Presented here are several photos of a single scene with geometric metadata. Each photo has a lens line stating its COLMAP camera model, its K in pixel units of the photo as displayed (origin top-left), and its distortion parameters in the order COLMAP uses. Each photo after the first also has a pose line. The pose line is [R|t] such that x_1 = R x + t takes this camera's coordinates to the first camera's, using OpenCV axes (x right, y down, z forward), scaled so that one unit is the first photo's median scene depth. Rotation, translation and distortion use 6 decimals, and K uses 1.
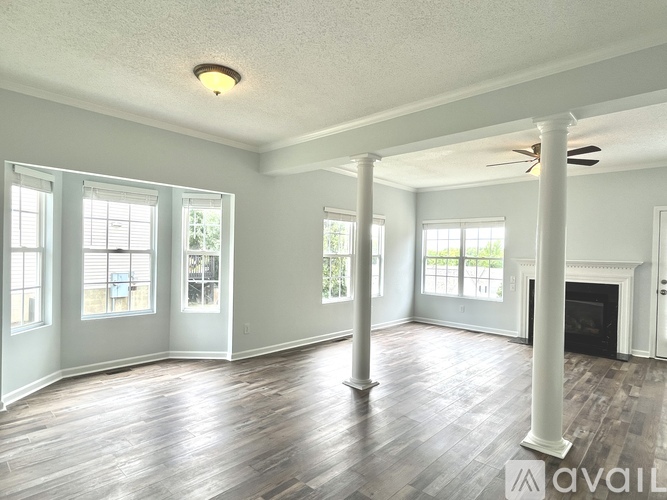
lens RADIAL K [[372.0, 0, 333.0], [0, 372.0, 257.5], [0, 0, 1]] dist [-0.000474, -0.001261]
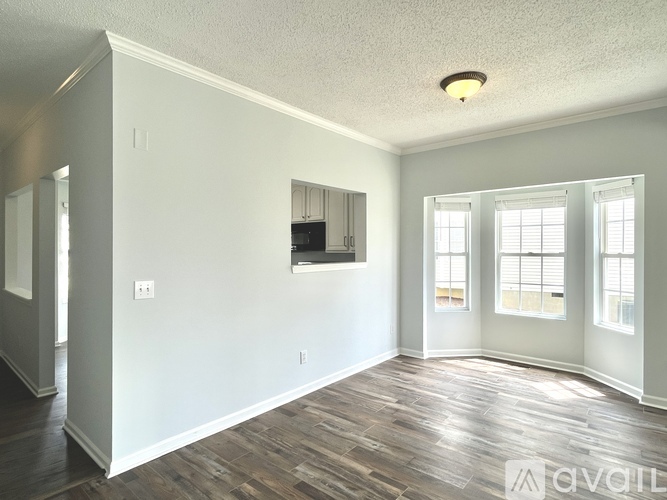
lens RADIAL K [[356.0, 0, 333.5], [0, 356.0, 250.0], [0, 0, 1]] dist [-0.001876, -0.000101]
pose [[0.072131, -0.026178, -0.997052, 0.421491], [-0.013522, 0.999538, -0.027222, 0.005382], [0.997304, 0.015446, 0.071744, 0.381588]]
